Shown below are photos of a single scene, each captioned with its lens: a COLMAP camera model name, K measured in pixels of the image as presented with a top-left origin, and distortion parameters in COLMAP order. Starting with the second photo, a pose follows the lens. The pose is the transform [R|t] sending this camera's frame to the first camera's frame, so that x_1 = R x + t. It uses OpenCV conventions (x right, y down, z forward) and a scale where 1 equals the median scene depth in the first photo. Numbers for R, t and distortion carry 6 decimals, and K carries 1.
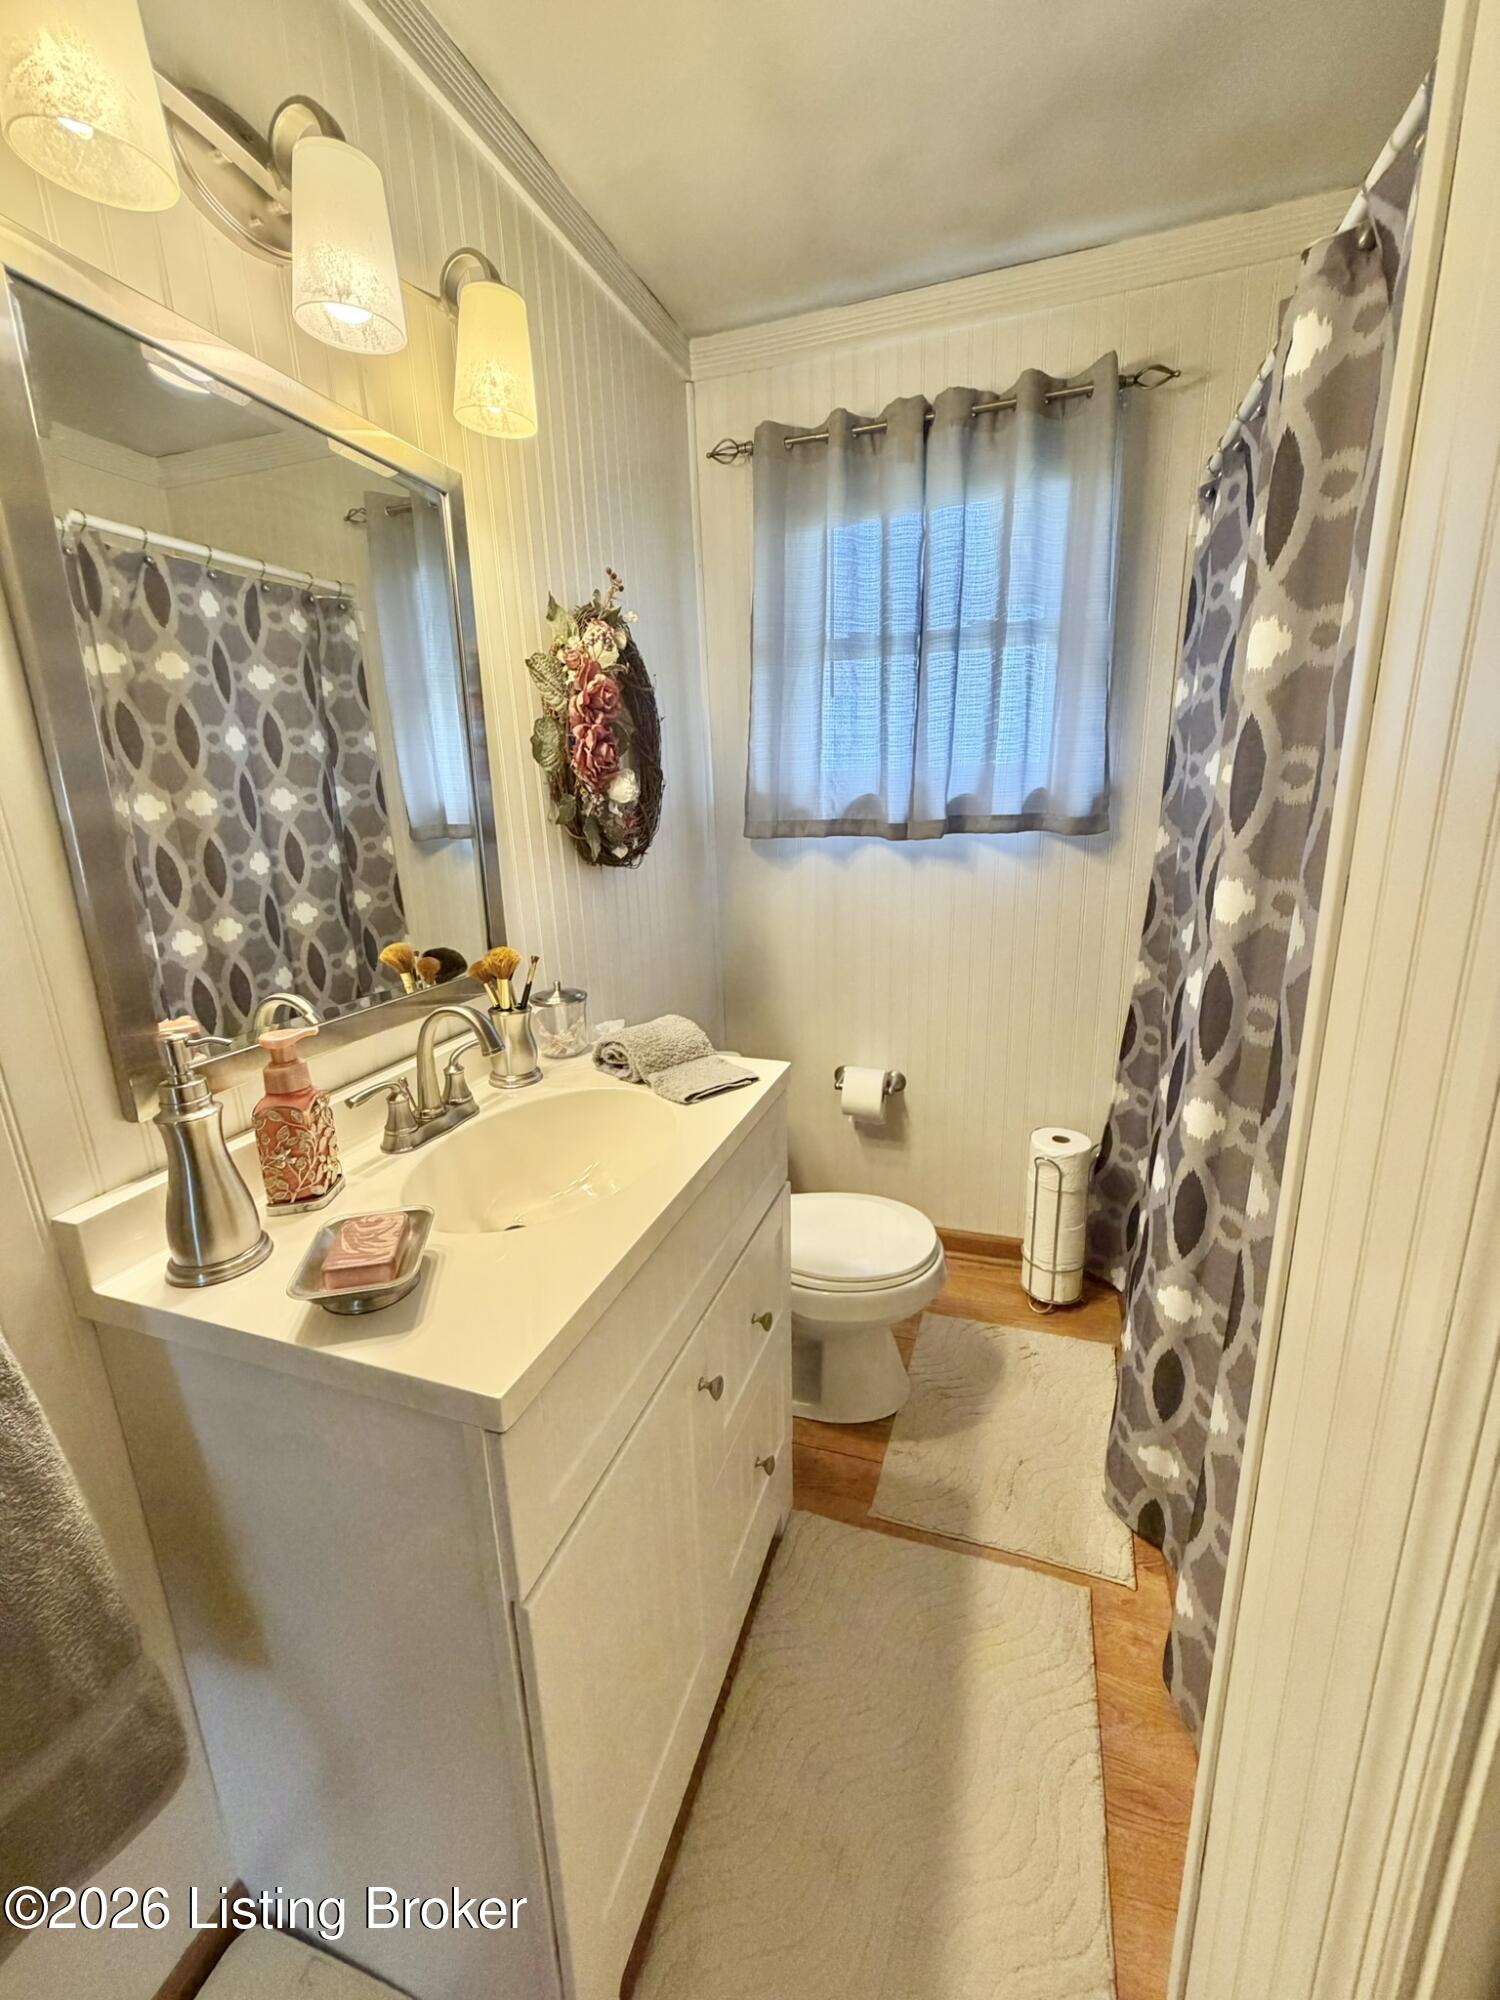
lens RADIAL K [[798.4, 0, 747.2], [0, 798.4, 996.2], [0, 0, 1]] dist [-0.002223, 0.000465]
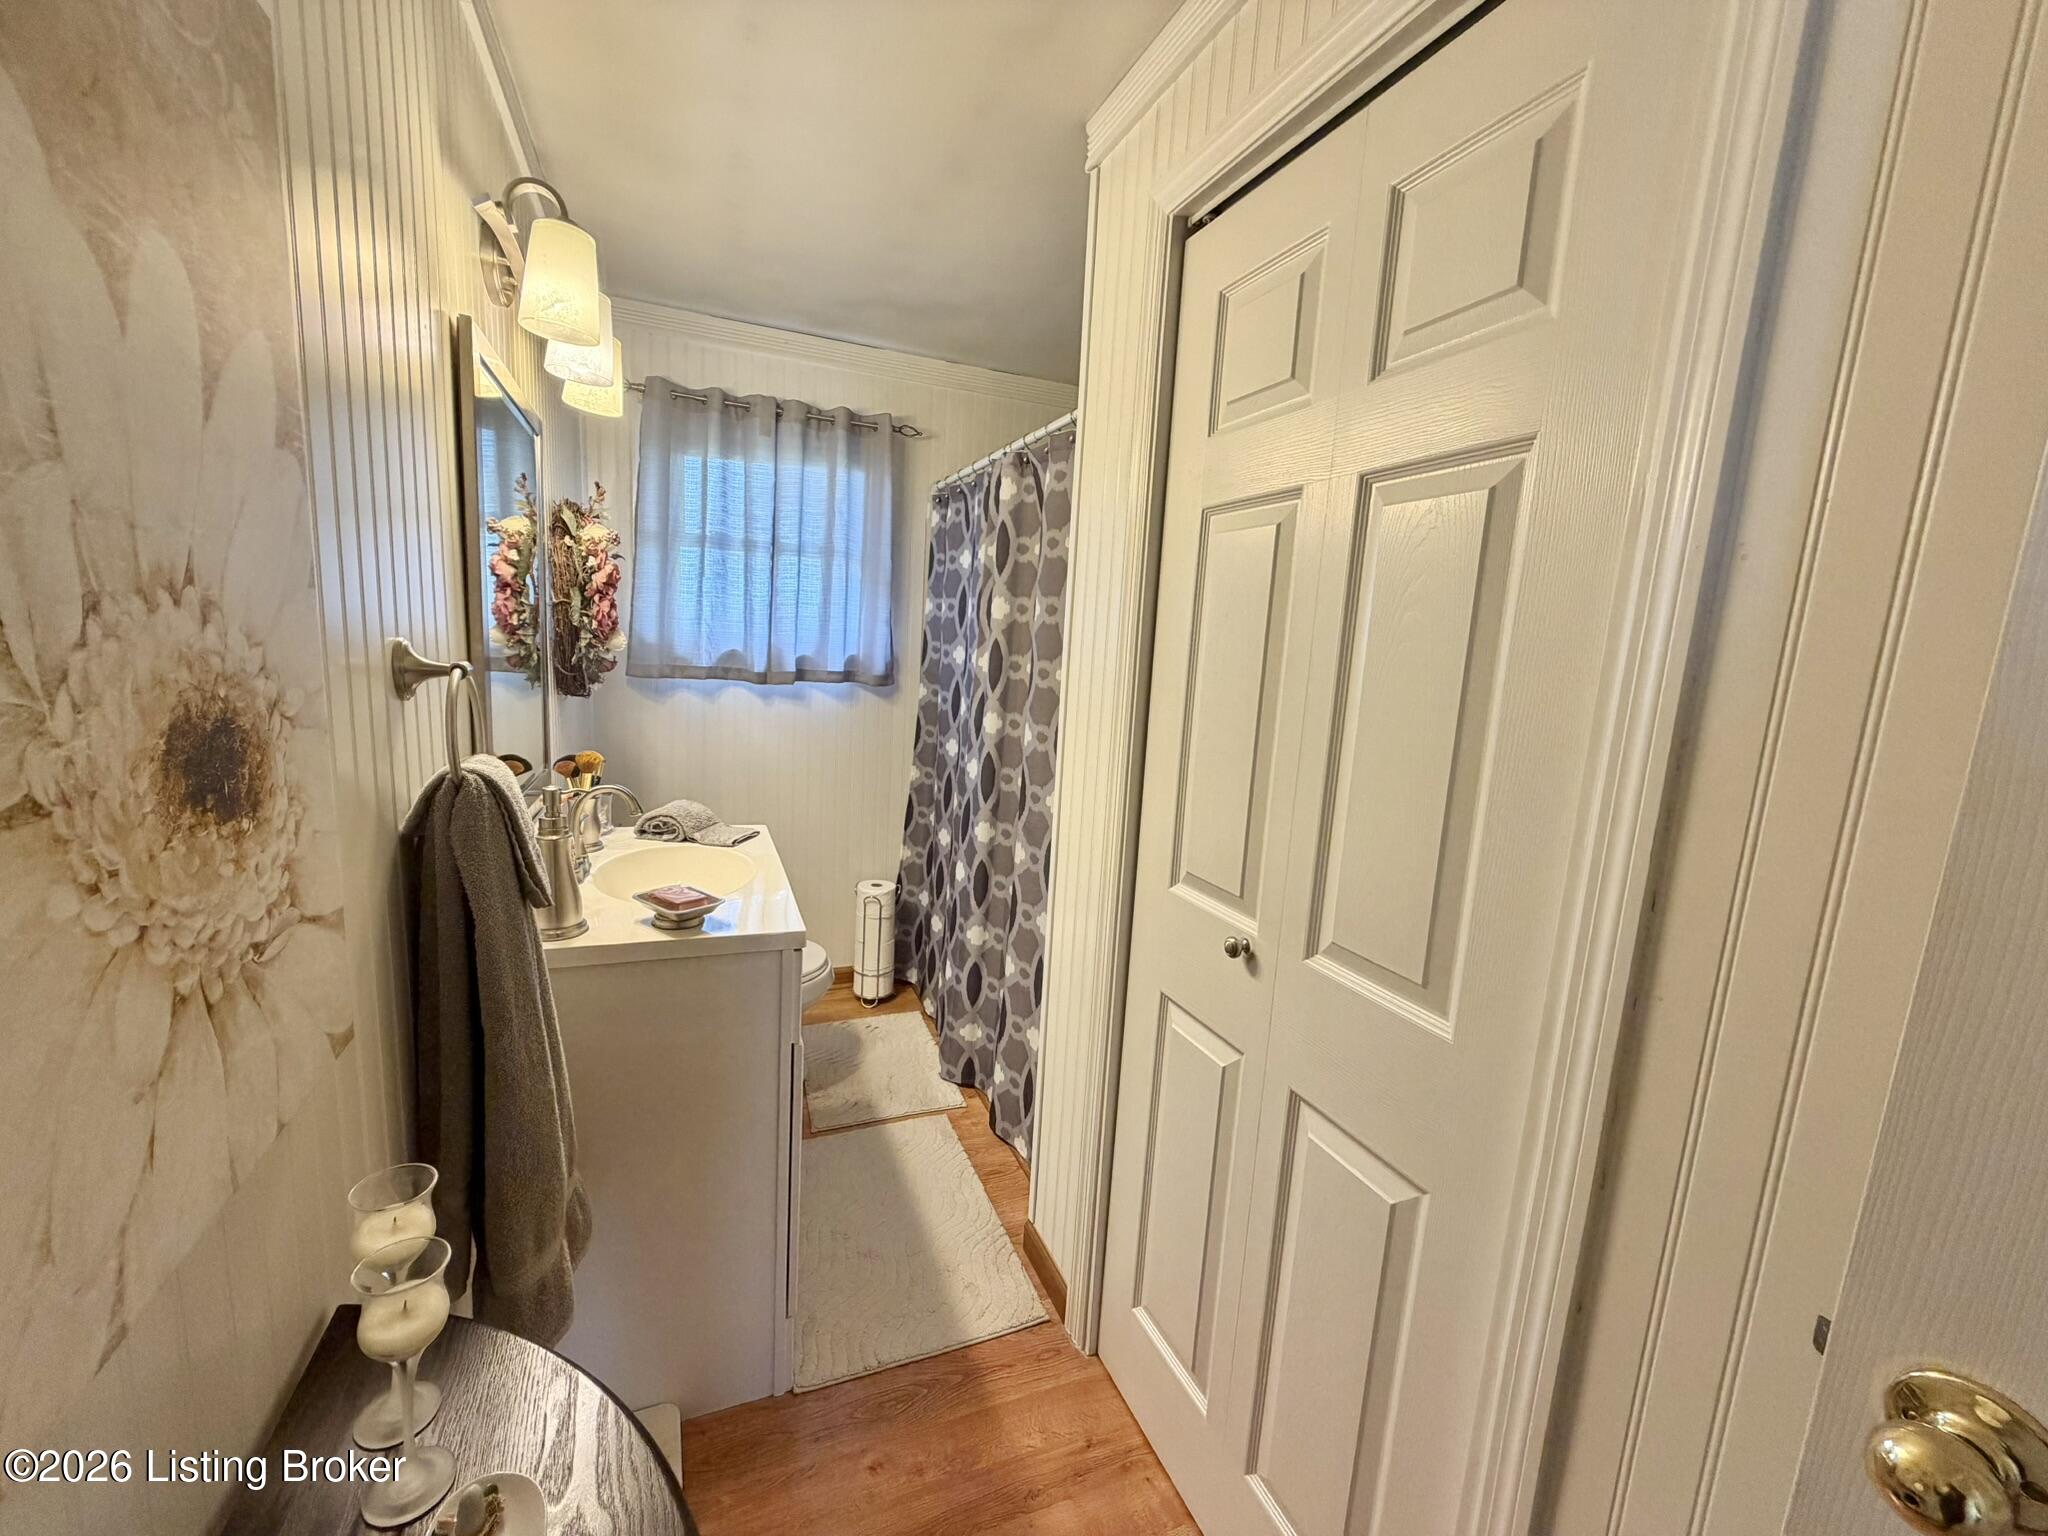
lens RADIAL K [[817.6, 0, 1025.2], [0, 817.6, 771.4], [0, 0, 1]] dist [-0.002223, 0.000465]
pose [[0.748473, -0.028203, 0.662566, -0.454294], [0.083465, 0.995157, -0.051927, 0.075702], [-0.657892, 0.094167, 0.747202, -0.392538]]
